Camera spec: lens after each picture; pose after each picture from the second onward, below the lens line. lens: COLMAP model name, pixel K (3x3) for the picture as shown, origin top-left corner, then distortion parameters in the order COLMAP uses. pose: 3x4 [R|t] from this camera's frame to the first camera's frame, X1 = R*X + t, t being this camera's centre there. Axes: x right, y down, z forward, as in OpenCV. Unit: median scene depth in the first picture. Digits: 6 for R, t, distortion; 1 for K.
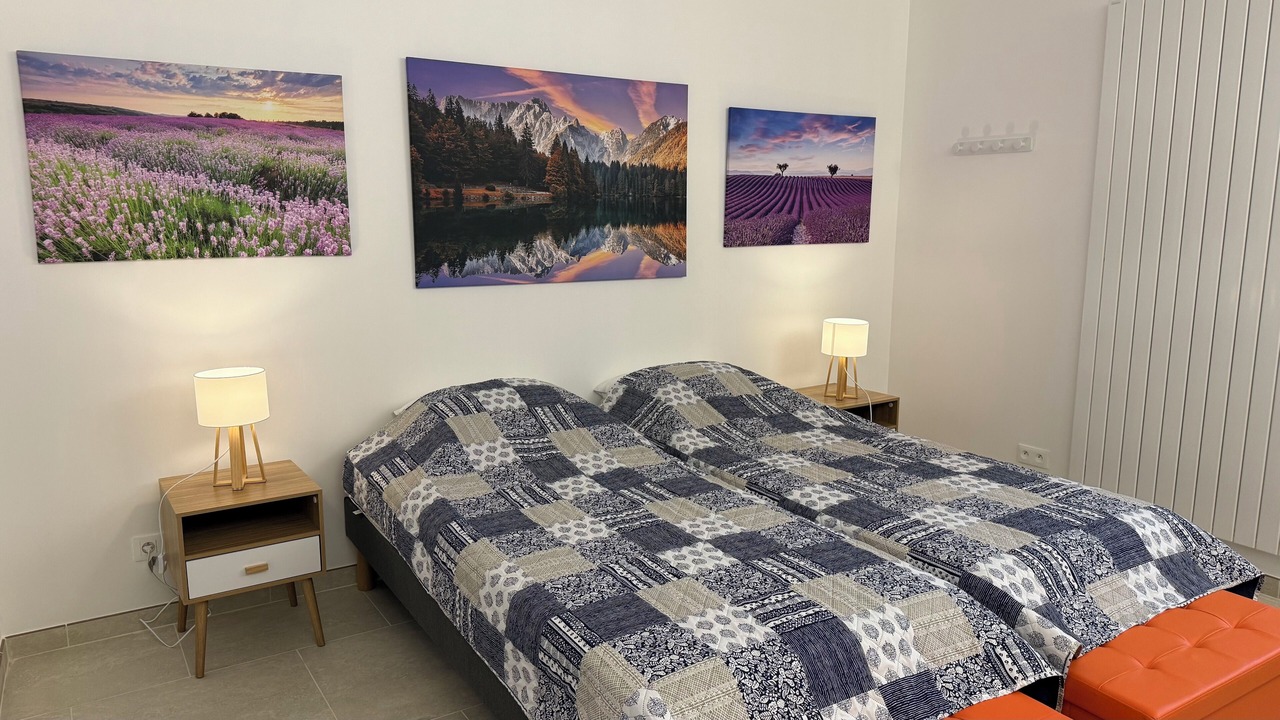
lens RADIAL K [[886.6, 0, 656.6], [0, 886.6, 365.5], [0, 0, 1]] dist [0.123095, -0.202439]
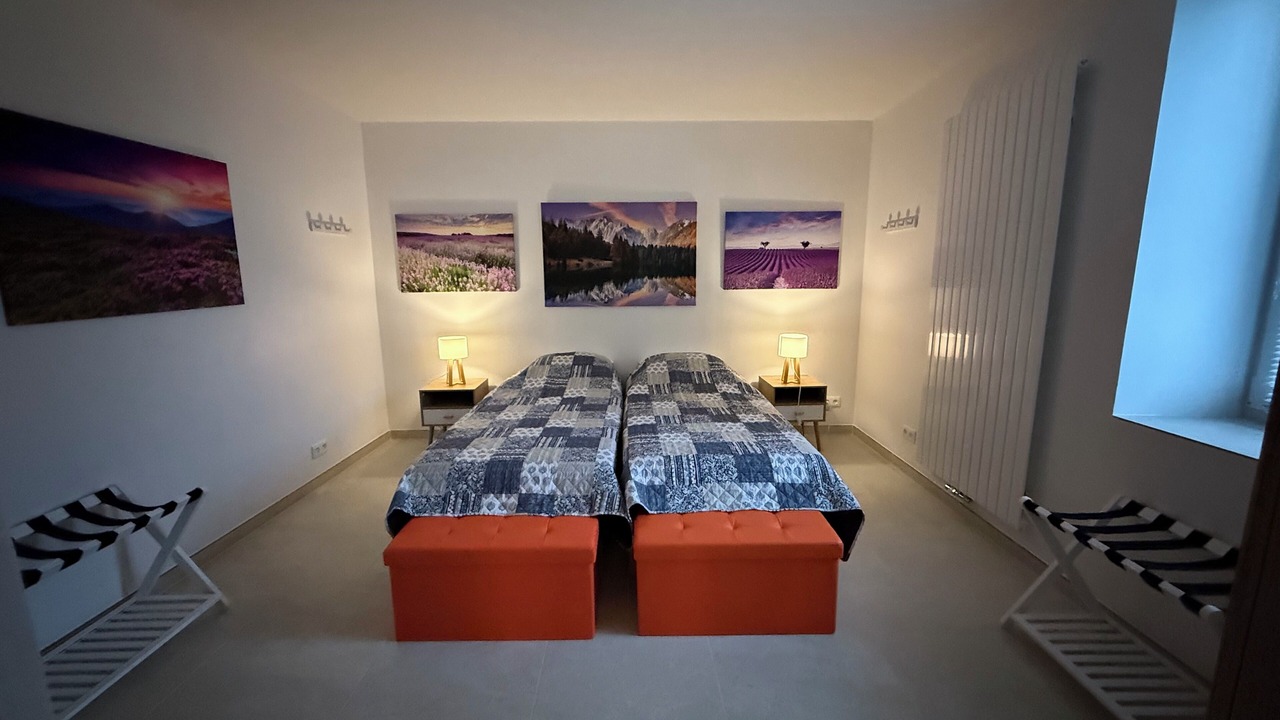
lens RADIAL K [[507.9, 0, 640.0], [0, 507.9, 360.0], [0, 0, 1]] dist [-0.002380, -0.000218]
pose [[0.850795, 0.079561, -0.519441, 0.565105], [-0.080689, 0.996529, 0.020473, -0.001574], [0.519267, 0.024494, 0.854261, 0.063451]]
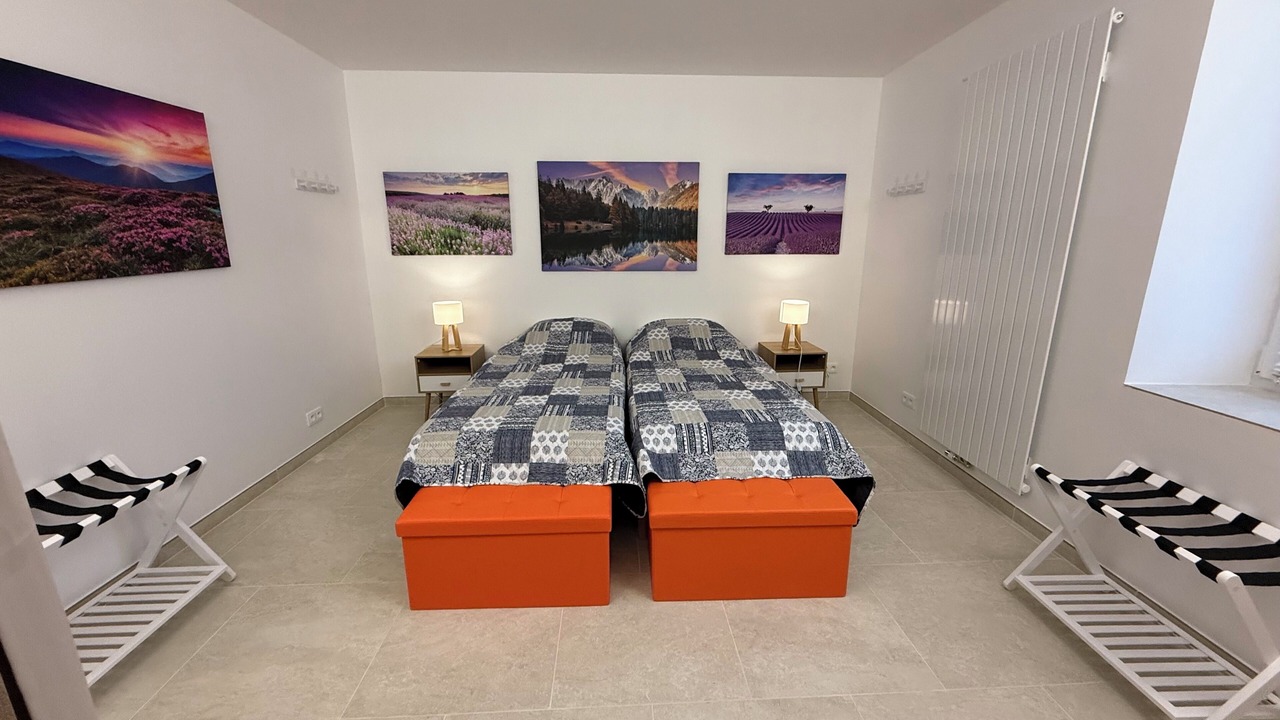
lens RADIAL K [[507.9, 0, 640.0], [0, 507.9, 360.0], [0, 0, 1]] dist [-0.002380, -0.000218]
pose [[0.865100, 0.116034, -0.487993, 0.528486], [-0.084085, 0.992656, 0.086969, -0.001388], [0.494501, -0.034204, 0.868504, 0.059846]]
